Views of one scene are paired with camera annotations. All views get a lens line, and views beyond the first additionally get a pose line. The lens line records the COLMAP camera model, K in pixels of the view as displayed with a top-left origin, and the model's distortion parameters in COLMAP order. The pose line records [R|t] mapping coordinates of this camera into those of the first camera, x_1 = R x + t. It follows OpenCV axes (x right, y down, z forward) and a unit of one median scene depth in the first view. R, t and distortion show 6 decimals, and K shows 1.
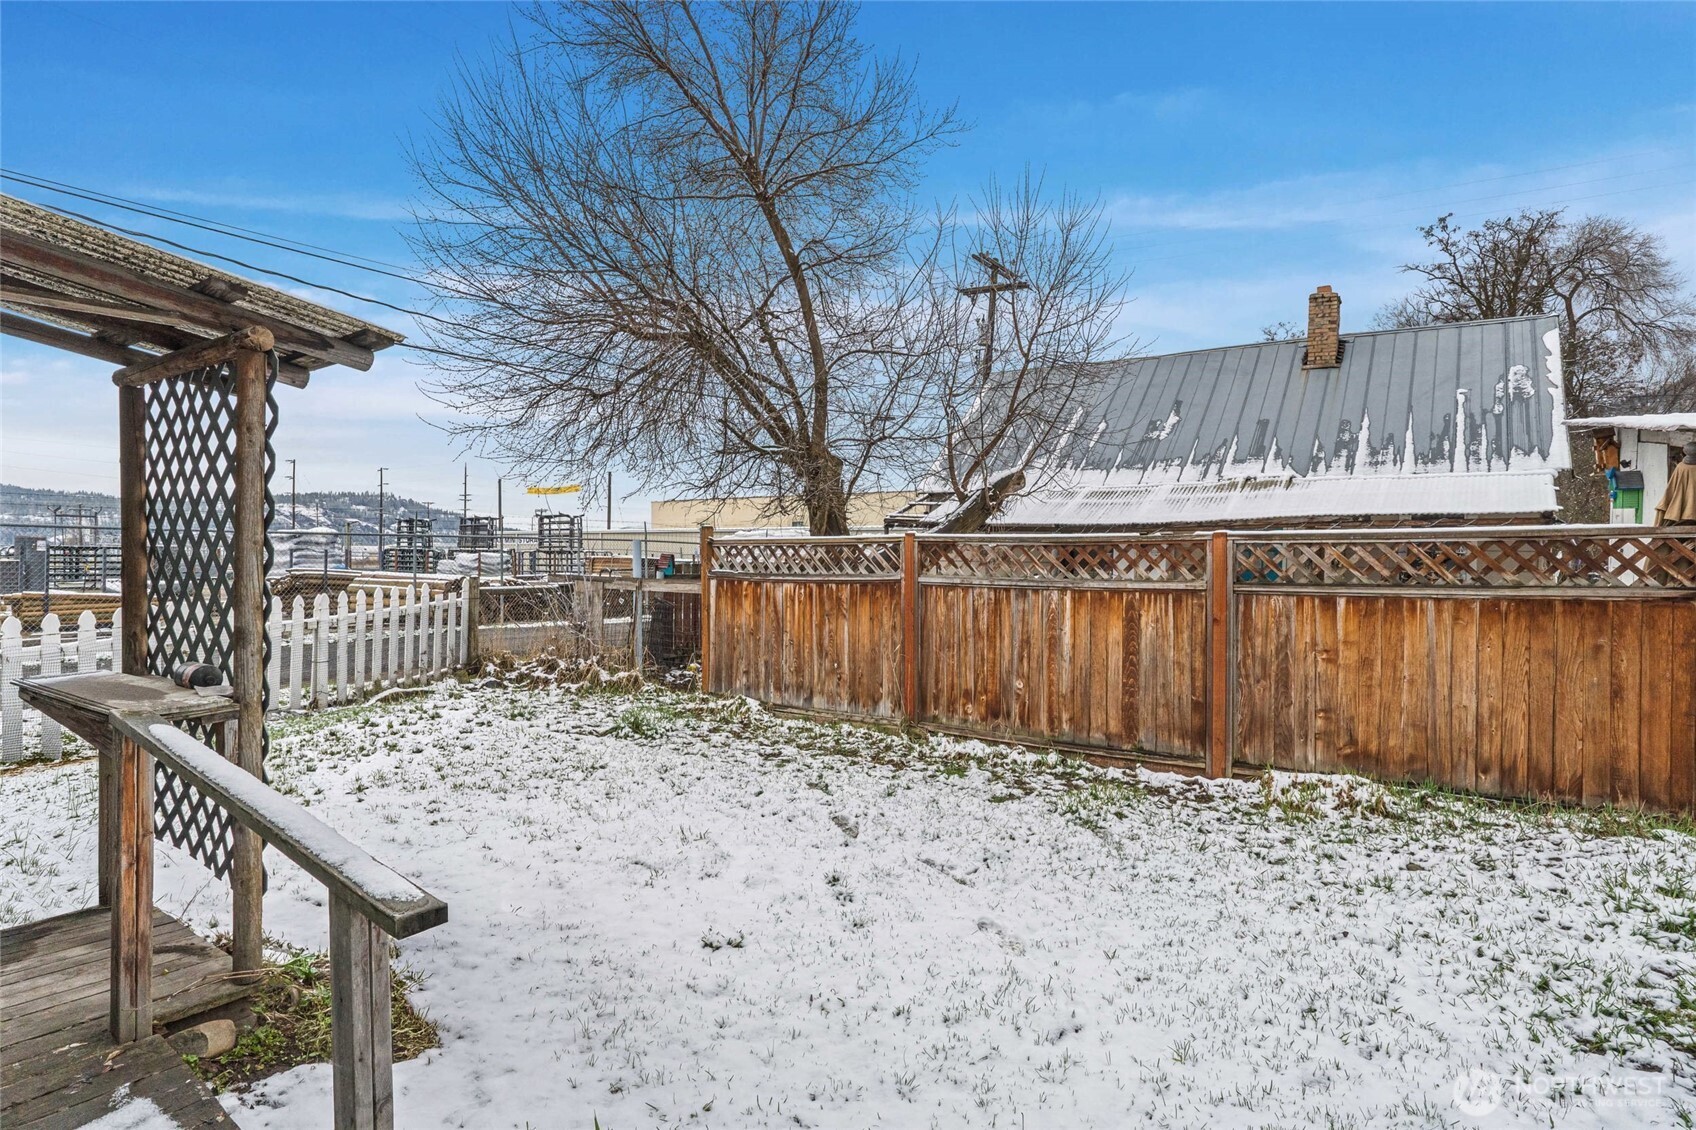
lens RADIAL K [[939.3, 0, 848.0], [0, 939.3, 542.9], [0, 0, 1]] dist [-0.001114, -0.000005]
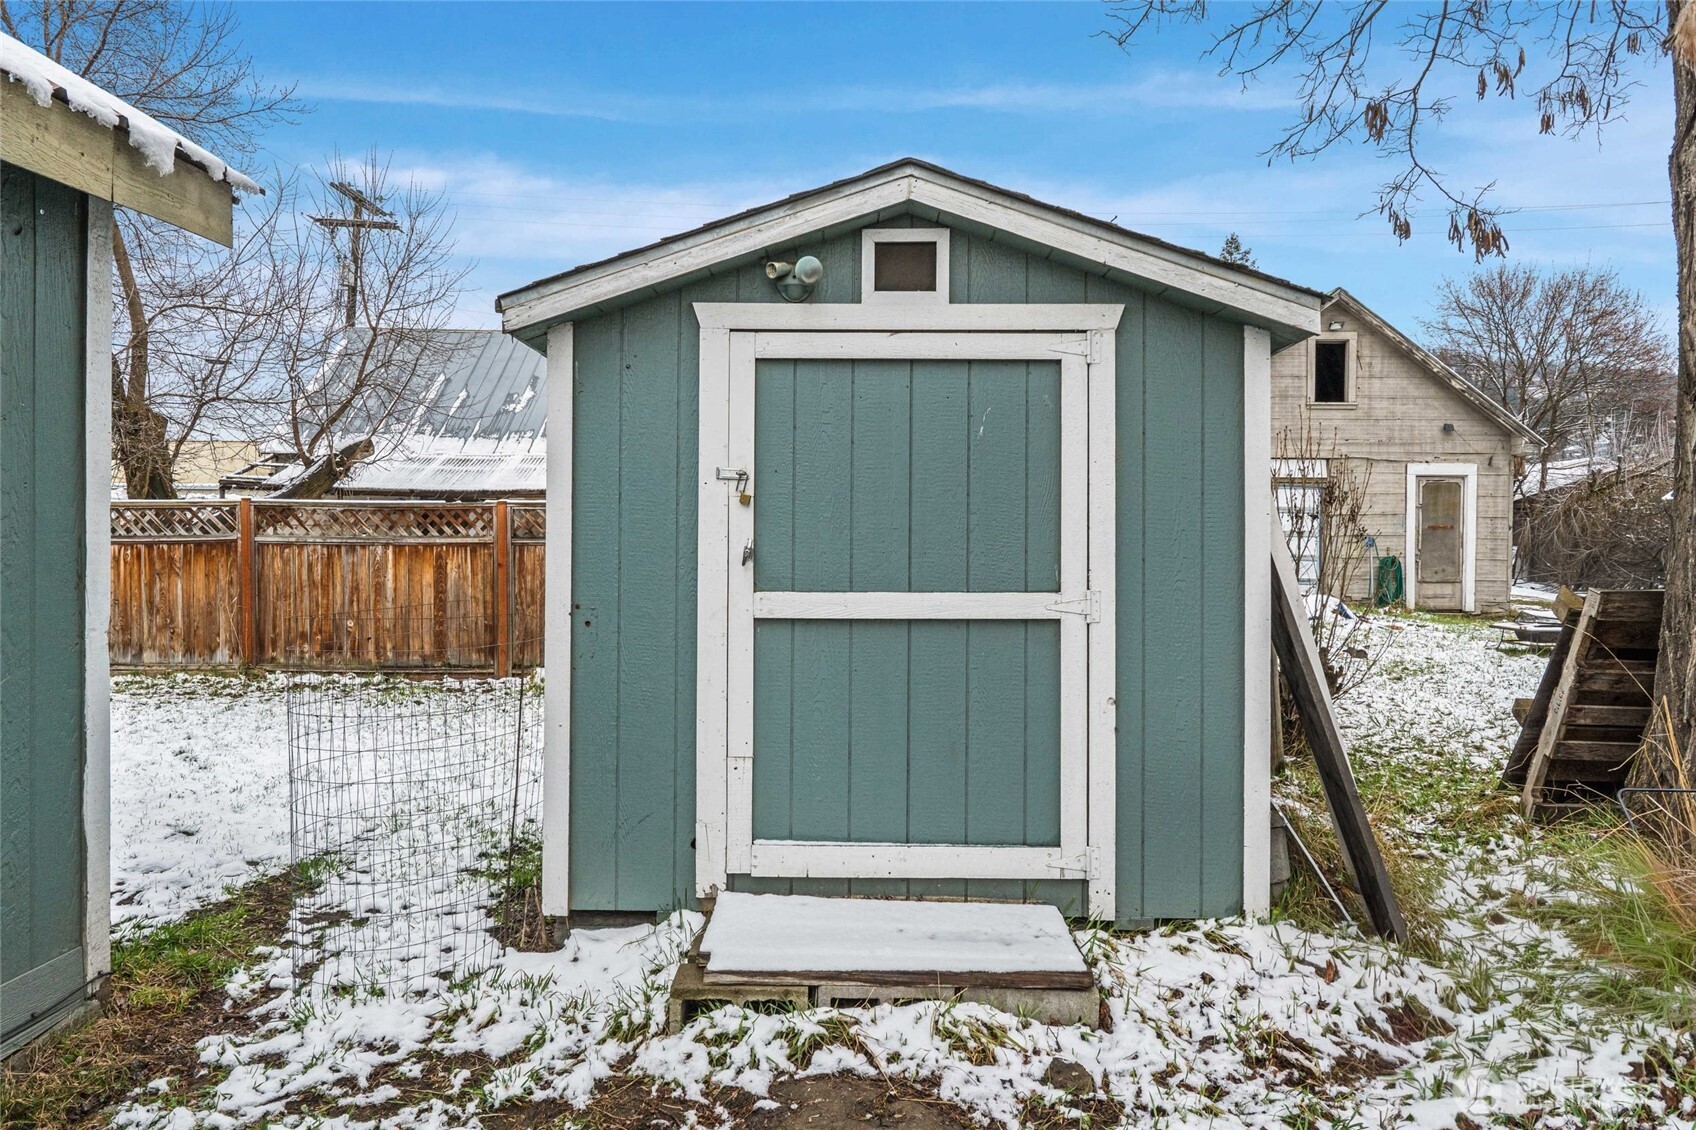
lens RADIAL K [[1132.5, 0, 905.2], [0, 1132.5, 547.7], [0, 0, 1]] dist [-0.002269, -0.001385]
pose [[0.834760, -0.012756, 0.550467, -0.021507], [-0.007267, 0.999389, 0.034178, -0.002930], [-0.550566, -0.032531, 0.834157, -0.558080]]
